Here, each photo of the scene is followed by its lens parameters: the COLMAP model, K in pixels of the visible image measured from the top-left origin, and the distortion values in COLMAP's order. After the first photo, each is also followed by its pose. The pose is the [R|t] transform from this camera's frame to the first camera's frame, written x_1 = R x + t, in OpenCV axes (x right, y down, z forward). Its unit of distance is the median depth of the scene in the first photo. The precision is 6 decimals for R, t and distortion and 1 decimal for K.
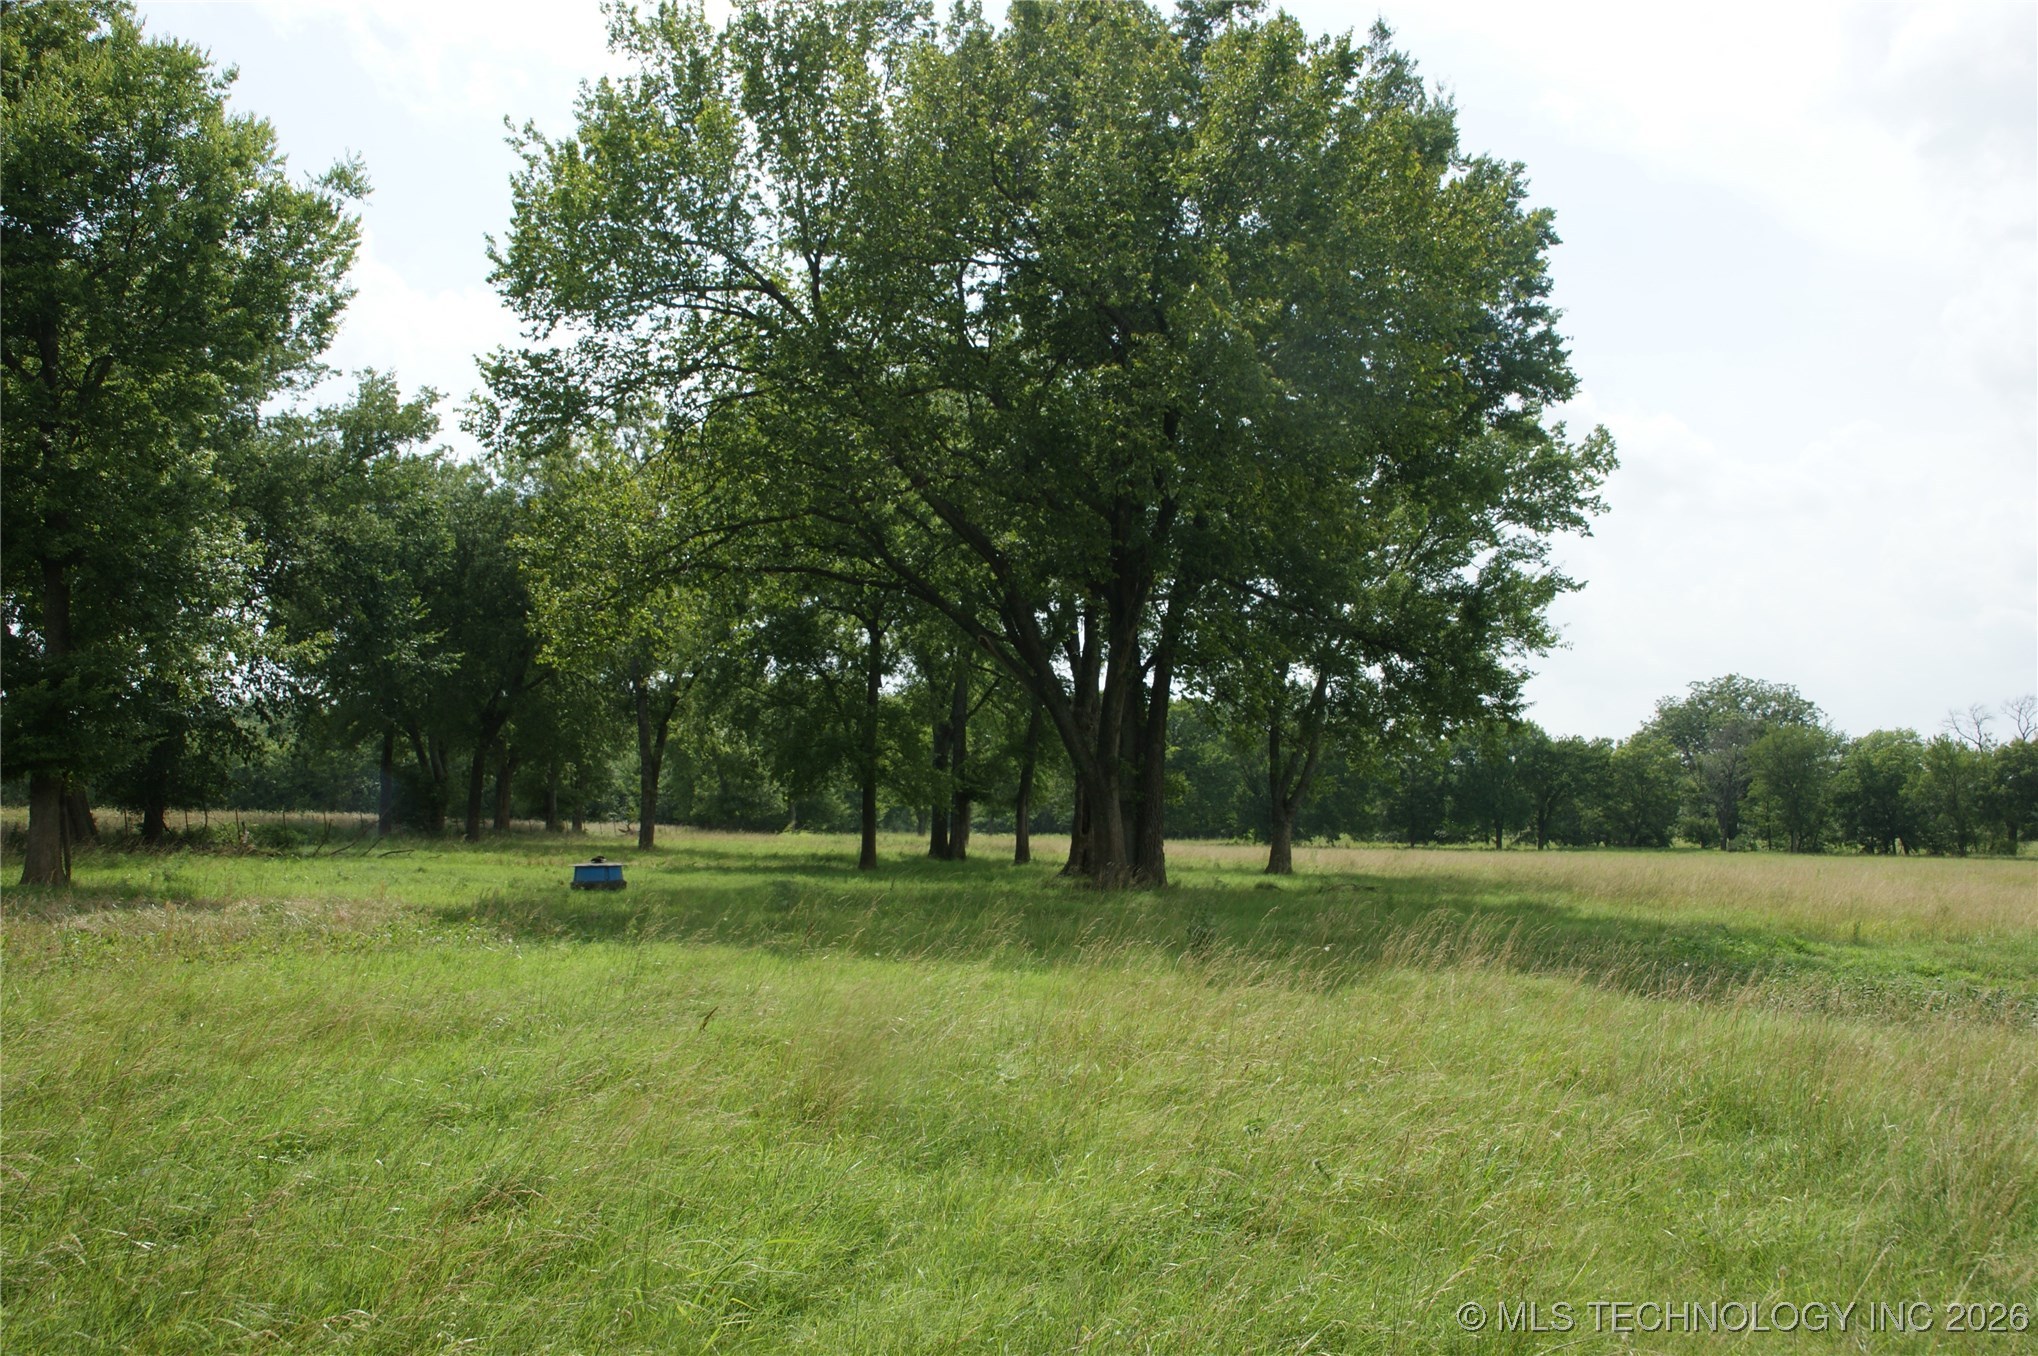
lens RADIAL K [[1862.1, 0, 1019.0], [0, 1862.1, 678.0], [0, 0, 1]] dist [-0.143381, 0.224241]
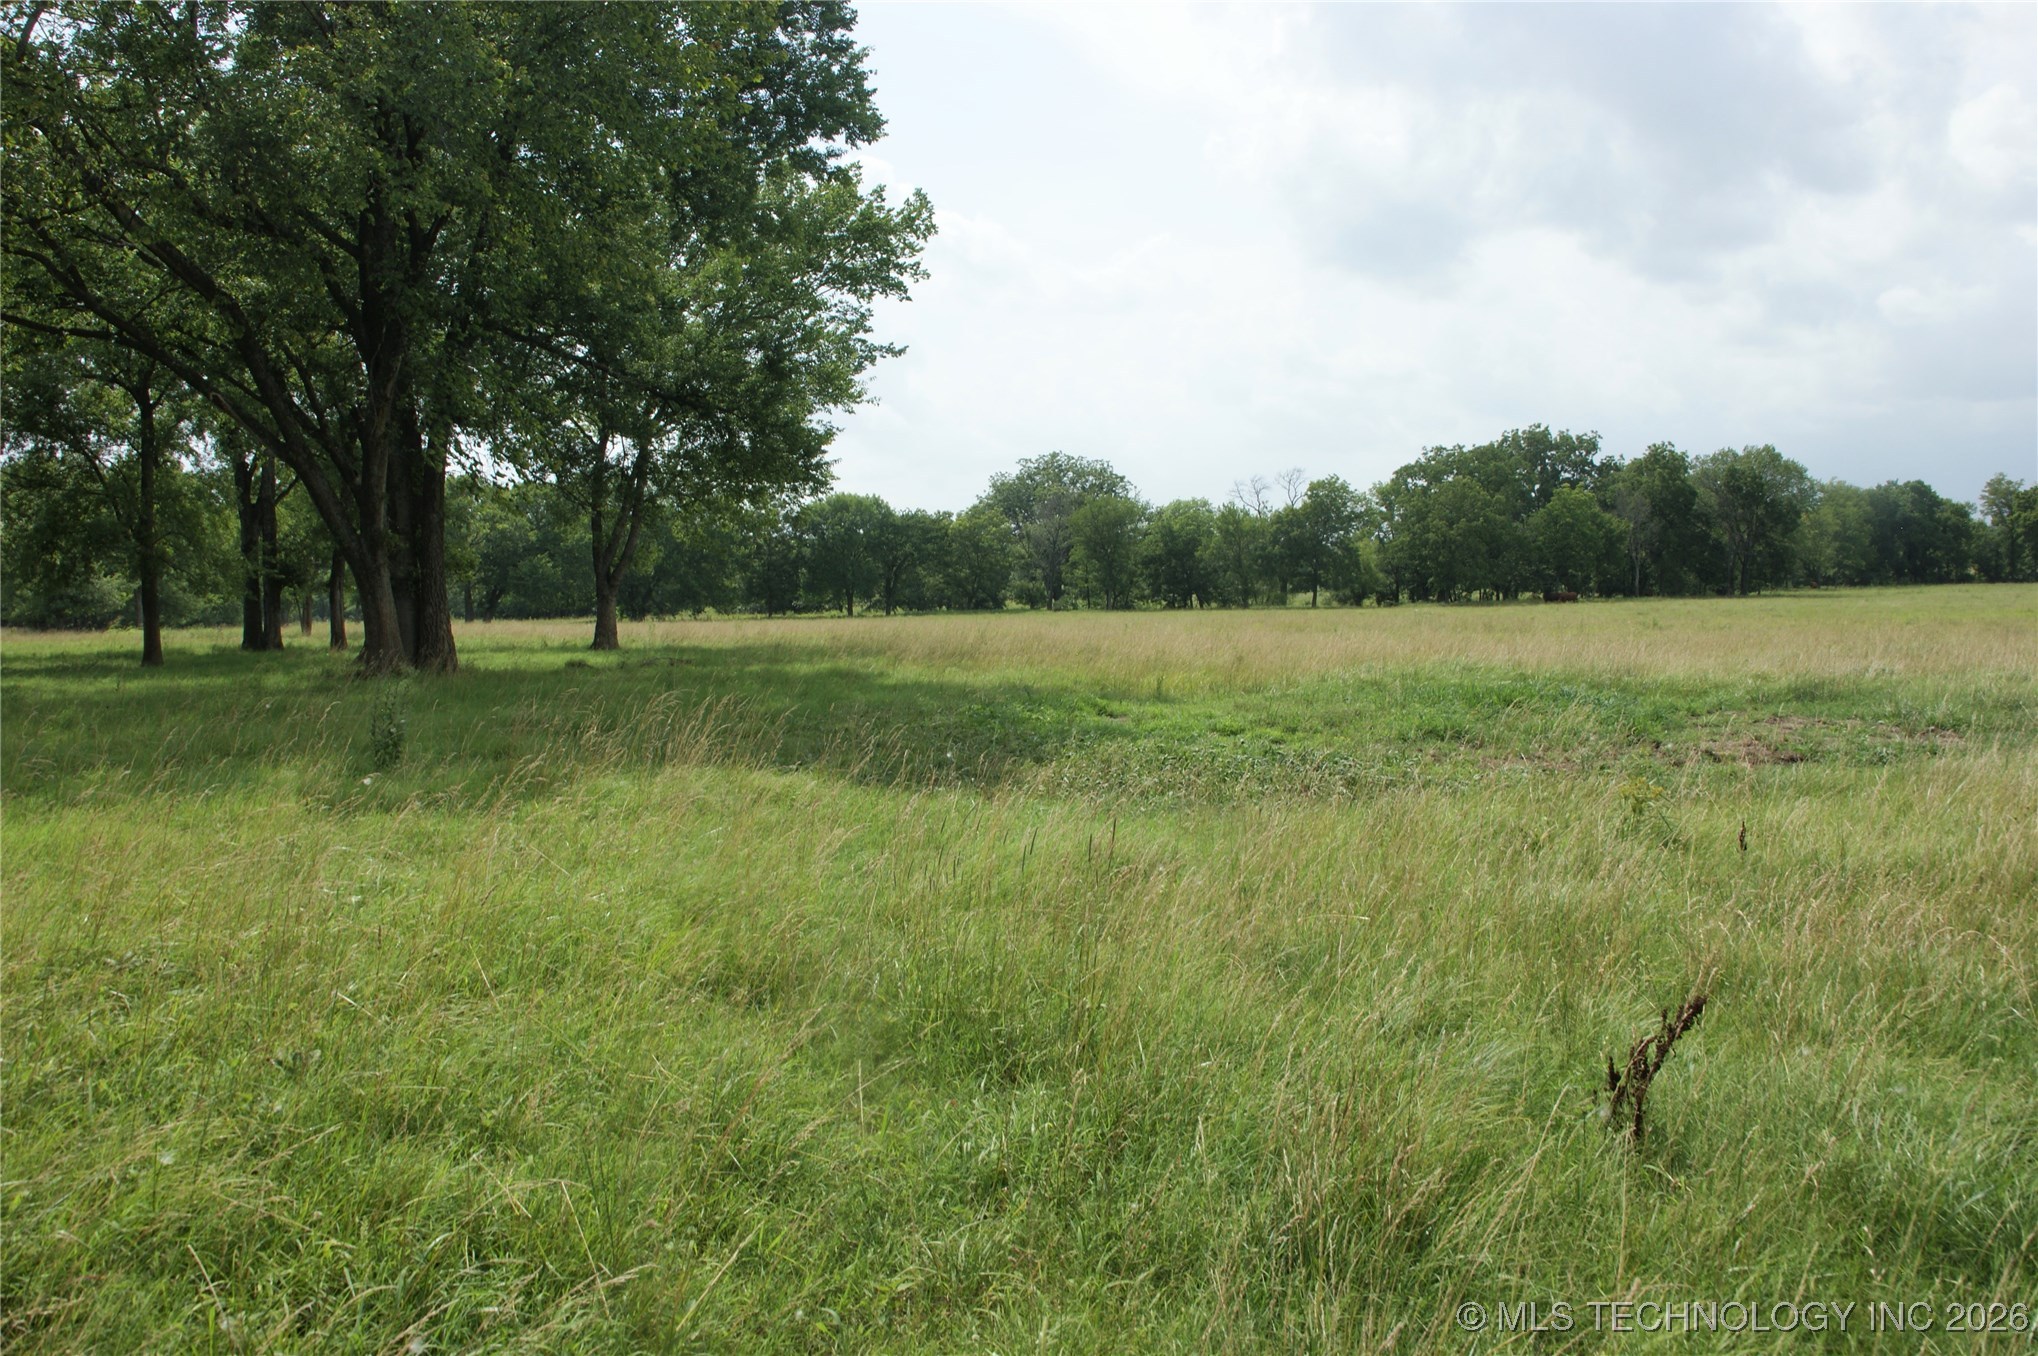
lens RADIAL K [[1598.7, 0, 1019.0], [0, 1598.7, 678.0], [0, 0, 1]] dist [-0.138796, 0.130056]
pose [[0.942013, -0.053047, 0.331357, 0.064781], [0.010474, 0.991593, 0.128970, 0.014302], [-0.335413, -0.118021, 0.934649, 0.138633]]
